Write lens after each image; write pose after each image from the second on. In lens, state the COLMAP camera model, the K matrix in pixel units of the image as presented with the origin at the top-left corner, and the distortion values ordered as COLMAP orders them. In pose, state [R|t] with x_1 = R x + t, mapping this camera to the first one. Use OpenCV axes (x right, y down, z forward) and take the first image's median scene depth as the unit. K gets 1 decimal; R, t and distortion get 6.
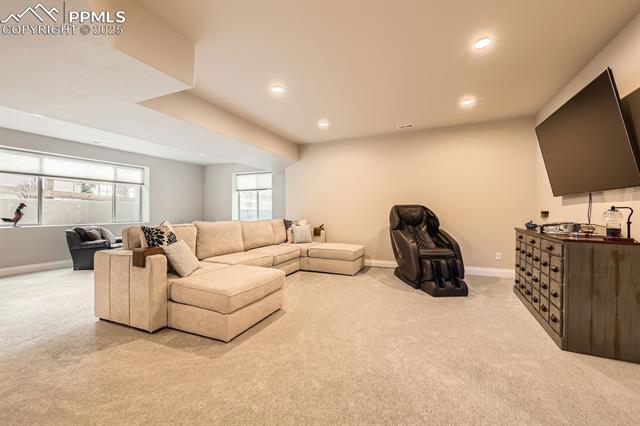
lens RADIAL K [[268.7, 0, 319.5], [0, 268.7, 212.5], [0, 0, 1]] dist [0.002187, -0.000172]
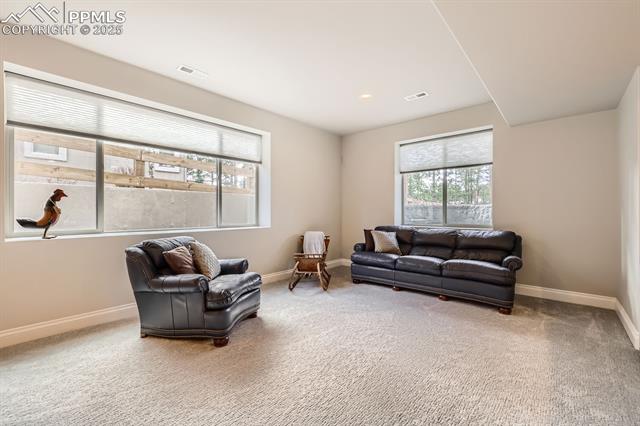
lens RADIAL K [[268.7, 0, 319.5], [0, 268.7, 212.5], [0, 0, 1]] dist [0.002187, -0.000172]
pose [[0.953637, 0.008197, -0.300847, -0.457946], [-0.007587, 0.999966, 0.003196, 0.002062], [0.300863, -0.000765, 0.953667, 0.613967]]
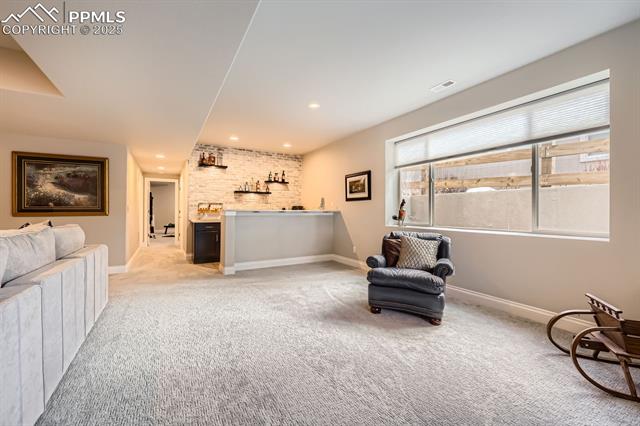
lens RADIAL K [[271.7, 0, 308.9], [0, 271.7, 210.3], [0, 0, 1]] dist [0.001187, 0.000026]
pose [[-0.604209, 0.004574, -0.796813, -0.207186], [-0.000969, 0.999979, 0.006475, -0.004242], [0.796826, 0.004684, -0.604191, 1.167900]]
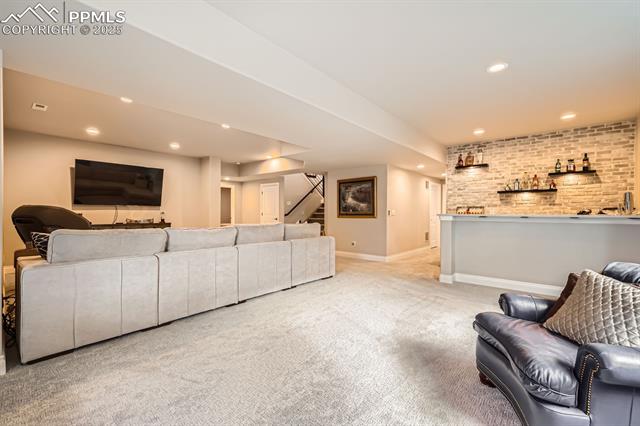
lens RADIAL K [[268.7, 0, 319.5], [0, 268.7, 212.5], [0, 0, 1]] dist [0.002187, -0.000172]
pose [[-0.954497, 0.006019, 0.298161, -0.618910], [0.006249, 0.999980, -0.000182, -0.007023], [-0.298156, 0.001690, -0.954516, 1.322365]]
